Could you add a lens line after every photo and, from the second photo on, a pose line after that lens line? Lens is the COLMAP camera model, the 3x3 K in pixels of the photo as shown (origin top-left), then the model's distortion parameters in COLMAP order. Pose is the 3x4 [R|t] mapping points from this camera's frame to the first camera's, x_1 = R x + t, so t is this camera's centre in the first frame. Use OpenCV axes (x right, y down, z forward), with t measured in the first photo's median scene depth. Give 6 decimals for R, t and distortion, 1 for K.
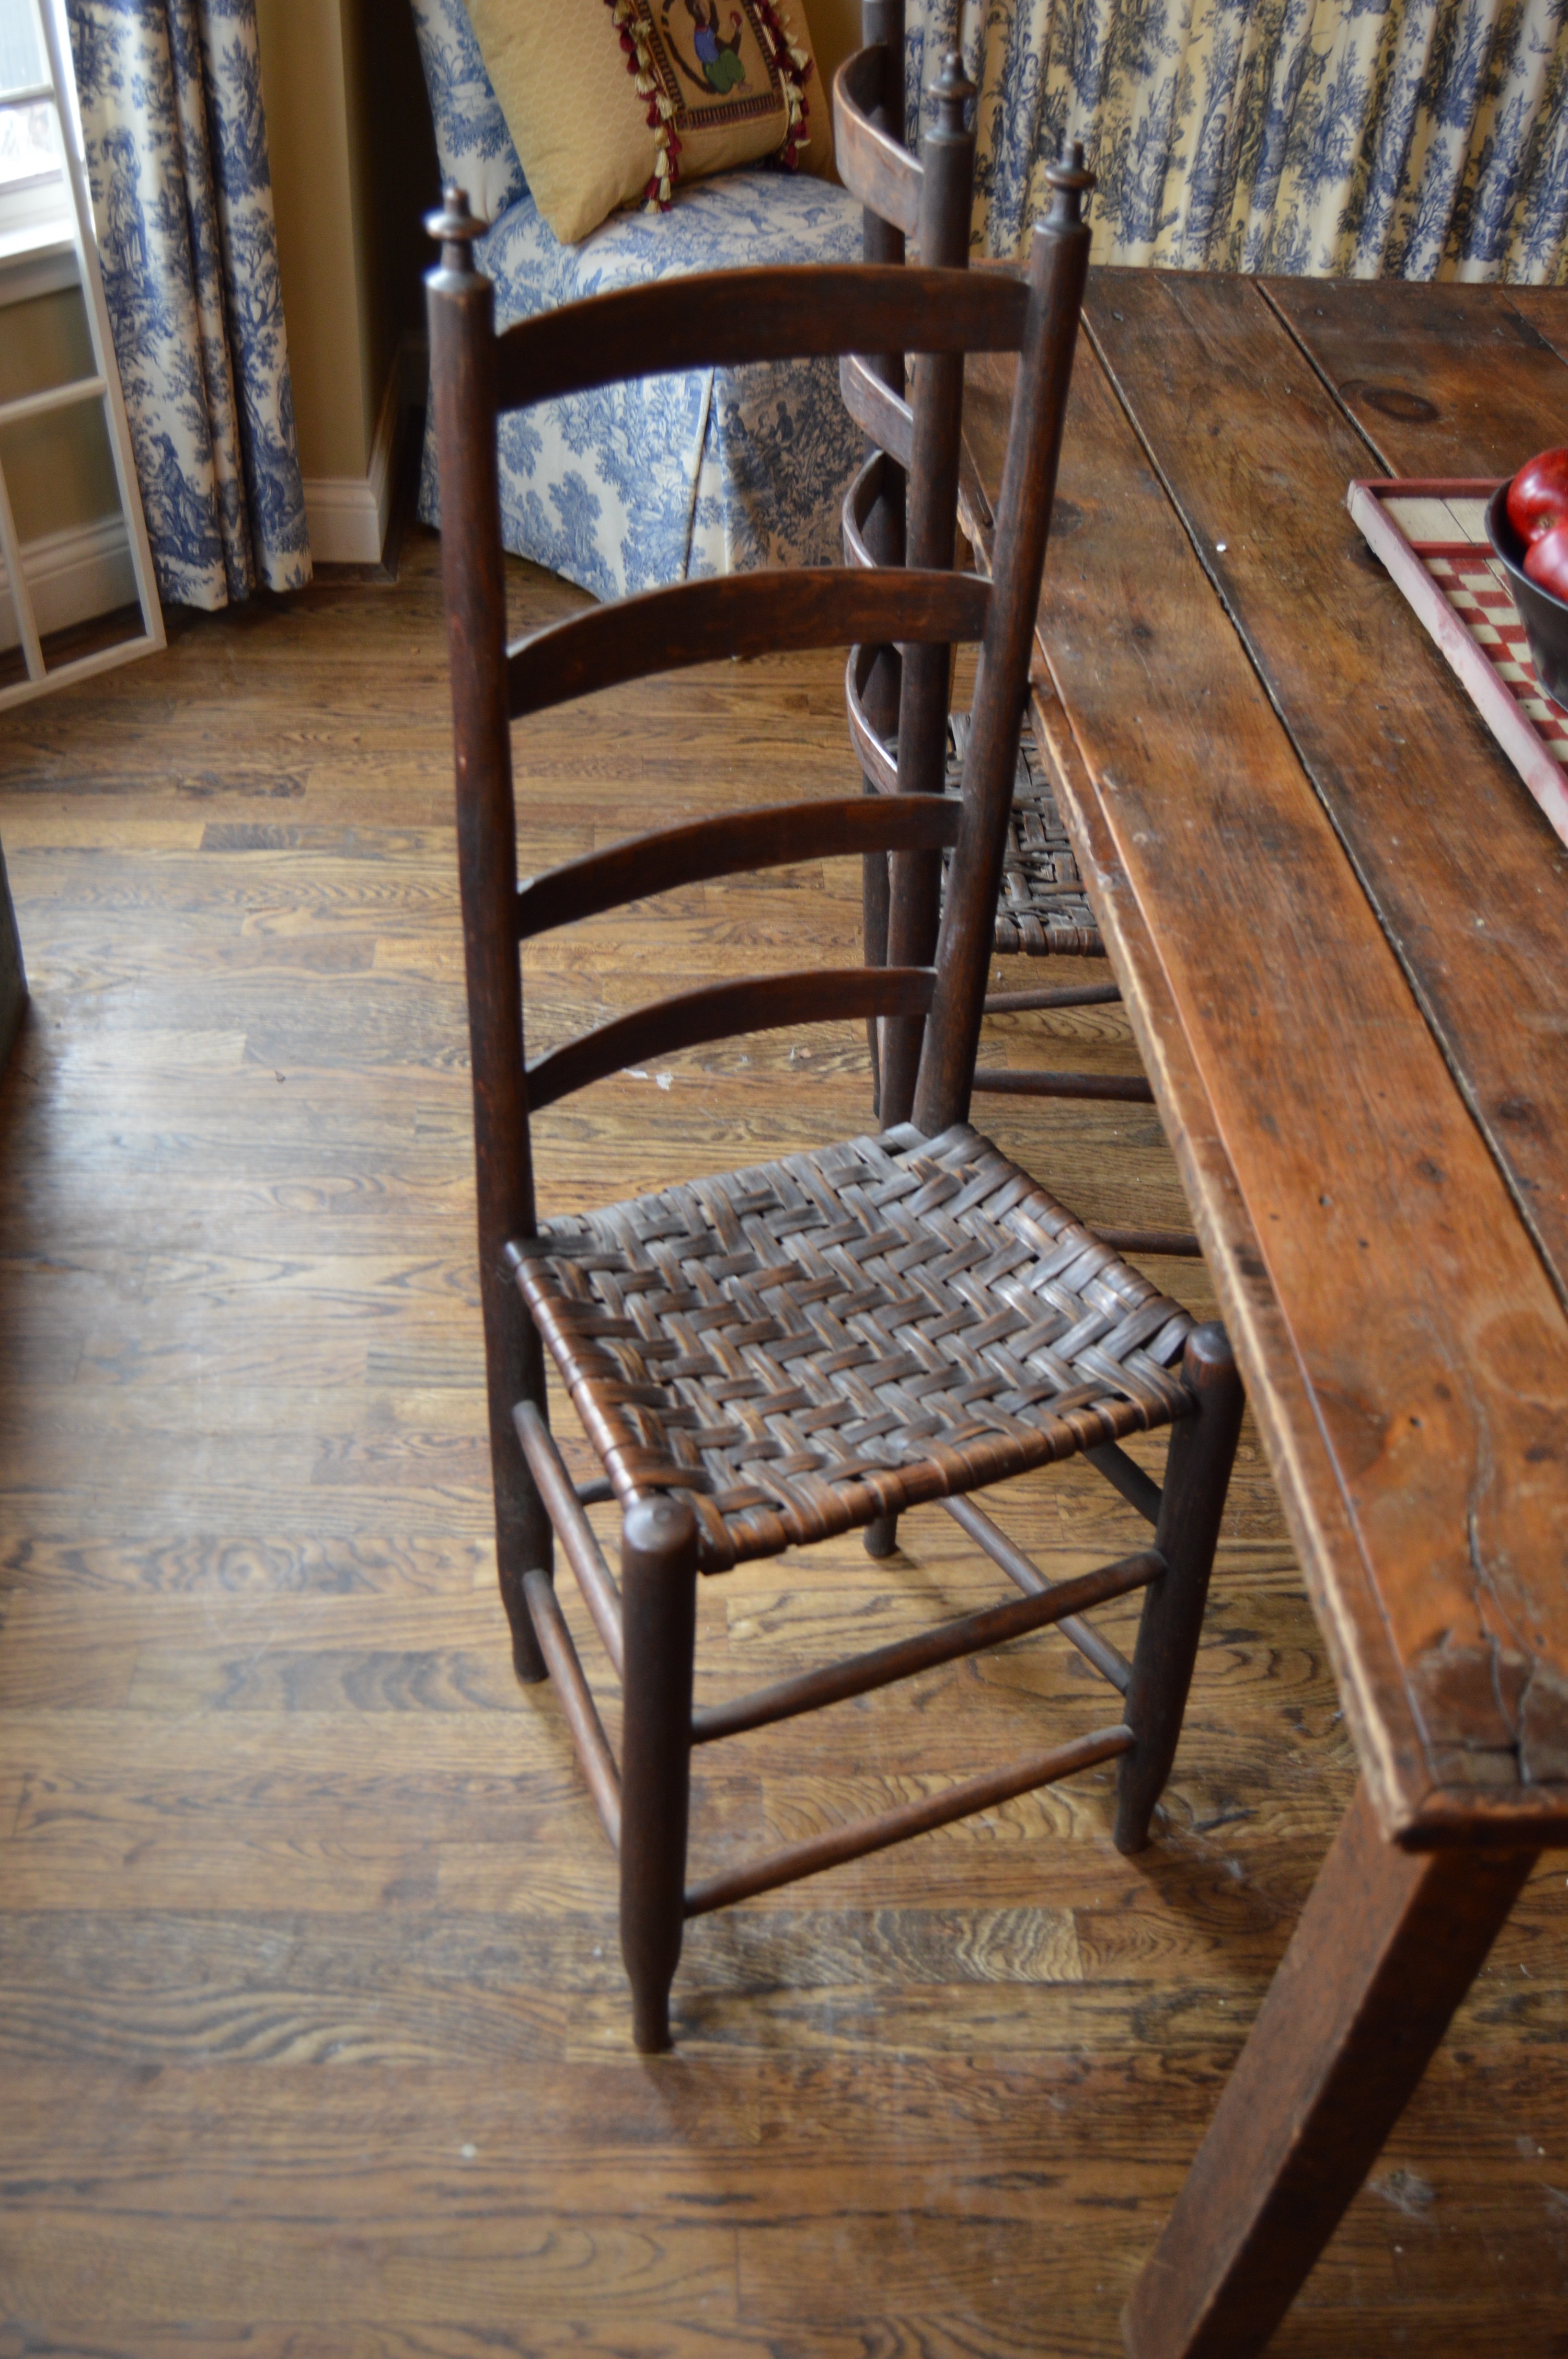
lens RADIAL K [[2170.0, 0, 777.8], [0, 2170.0, 1175.9], [0, 0, 1]] dist [-0.057775, 0.000000]
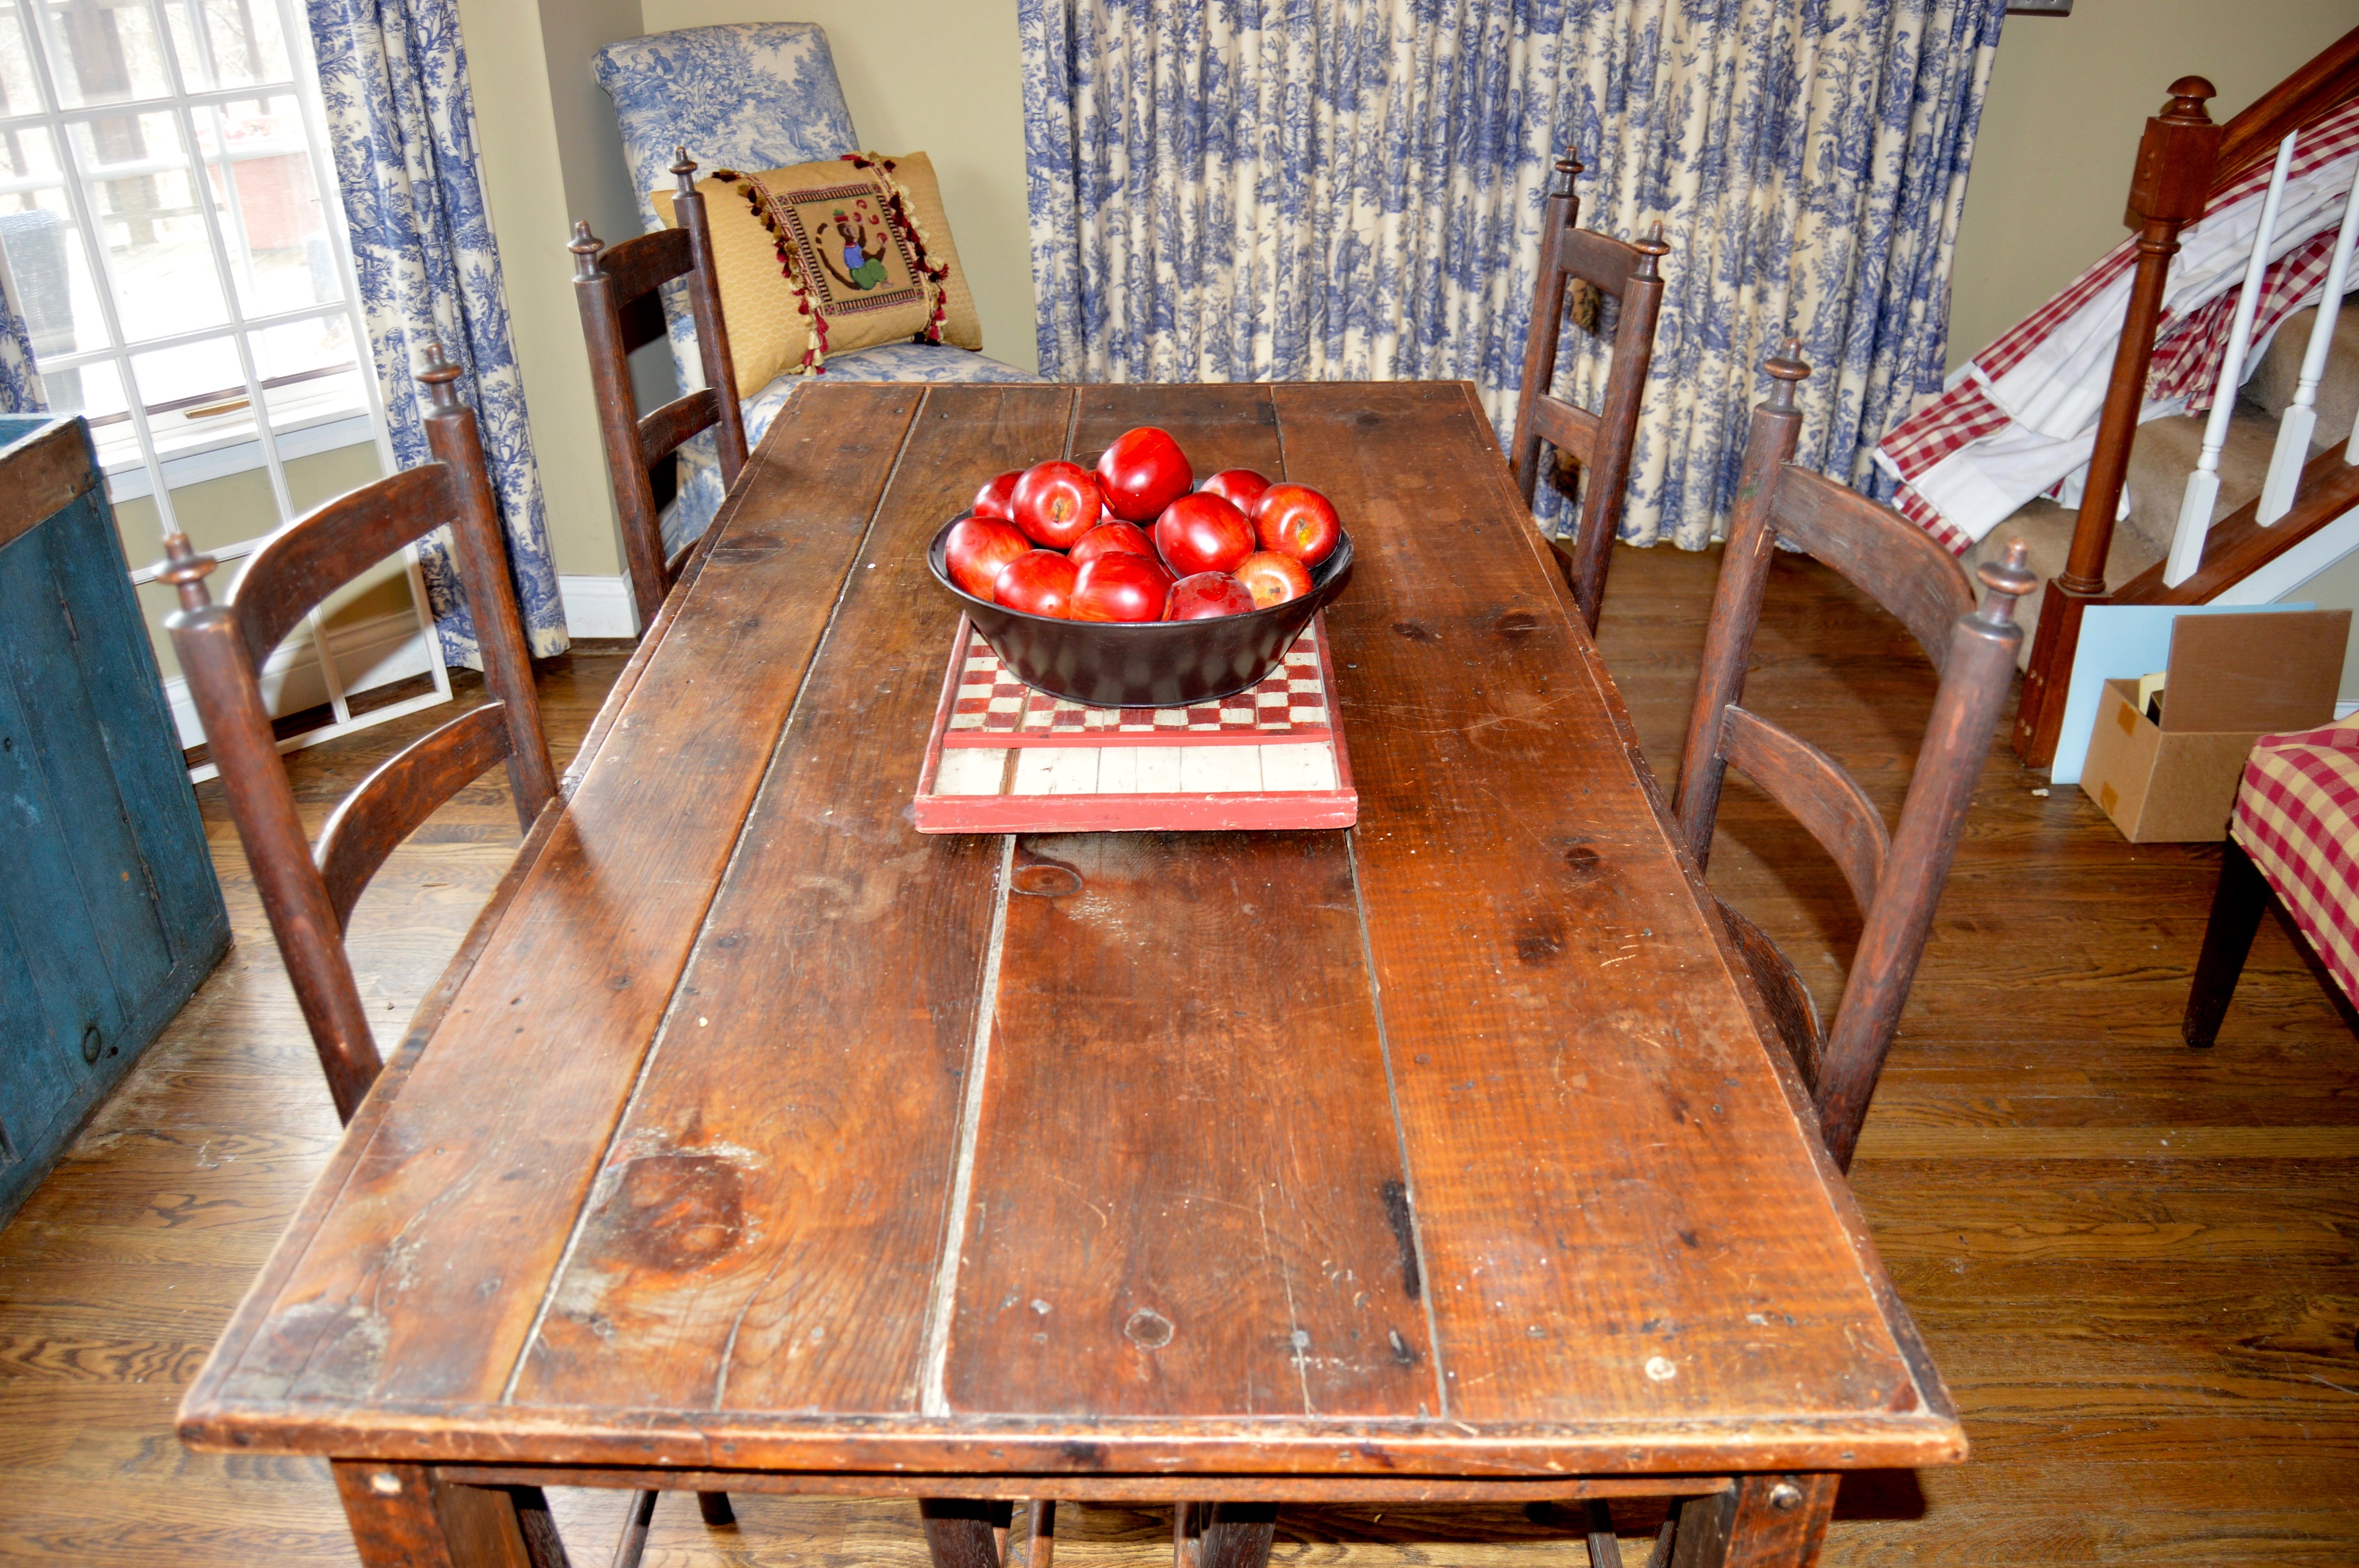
lens RADIAL K [[1825.8, 0, 1183.0], [0, 1825.8, 790.5], [0, 0, 1]] dist [-0.094657, 0.040853]
pose [[0.996336, -0.014397, -0.084303, 0.267476], [-0.004091, 0.976577, -0.215130, 0.045160], [0.085425, 0.214686, 0.972940, -0.020606]]
